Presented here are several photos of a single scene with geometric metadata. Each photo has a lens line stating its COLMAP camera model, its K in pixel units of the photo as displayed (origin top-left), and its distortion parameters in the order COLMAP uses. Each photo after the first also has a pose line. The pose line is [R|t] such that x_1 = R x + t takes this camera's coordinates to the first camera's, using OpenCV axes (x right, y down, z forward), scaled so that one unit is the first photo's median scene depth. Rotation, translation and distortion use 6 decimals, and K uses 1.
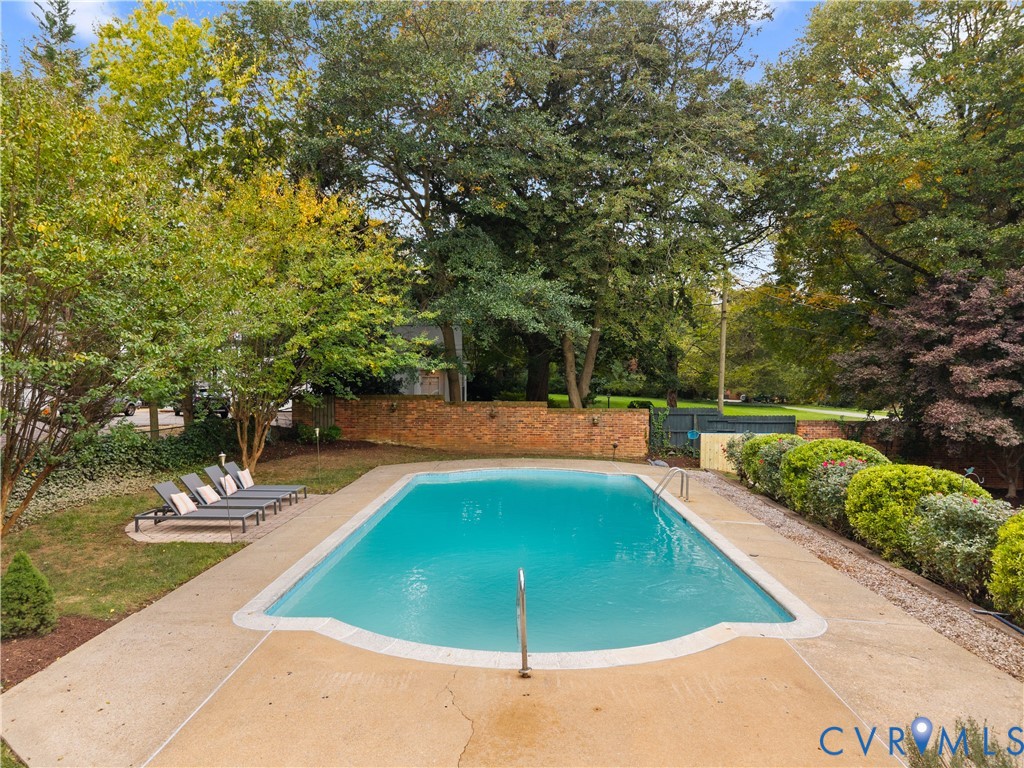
lens RADIAL K [[682.2, 0, 508.2], [0, 682.2, 383.6], [0, 0, 1]] dist [0.039763, -0.032654]
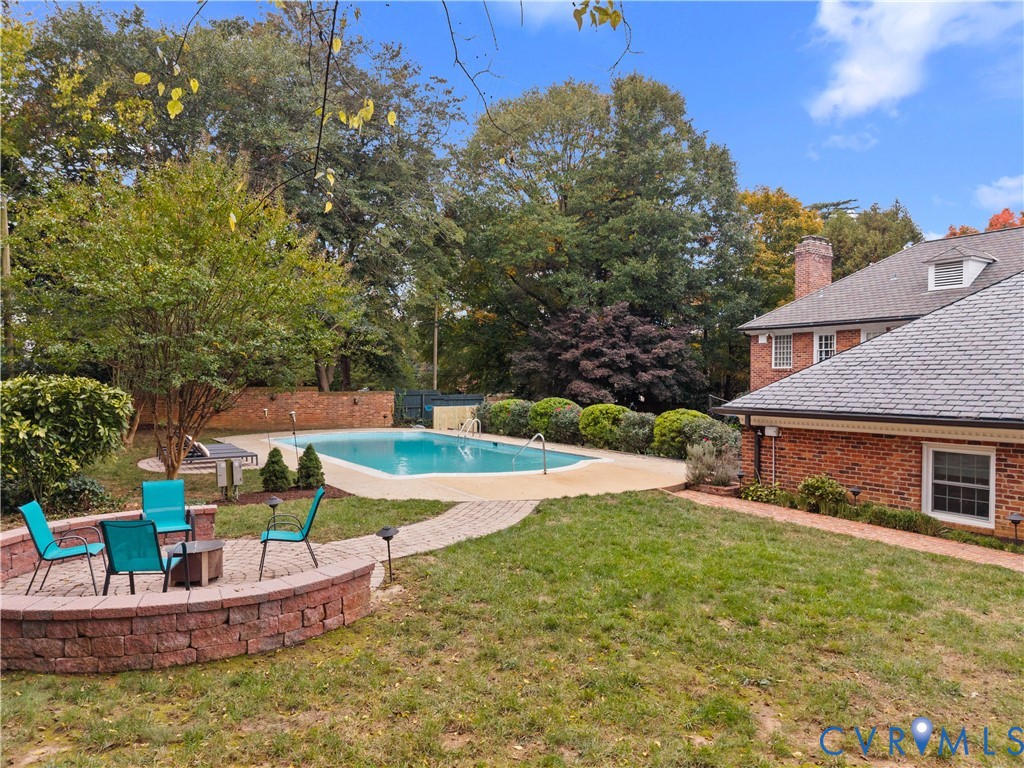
lens RADIAL K [[682.2, 0, 508.2], [0, 682.2, 383.6], [0, 0, 1]] dist [0.039763, -0.032654]
pose [[0.823849, -0.006174, 0.566775, -0.459018], [0.007233, 0.999974, 0.000379, 0.028307], [-0.566763, 0.003787, 0.823872, -0.301336]]
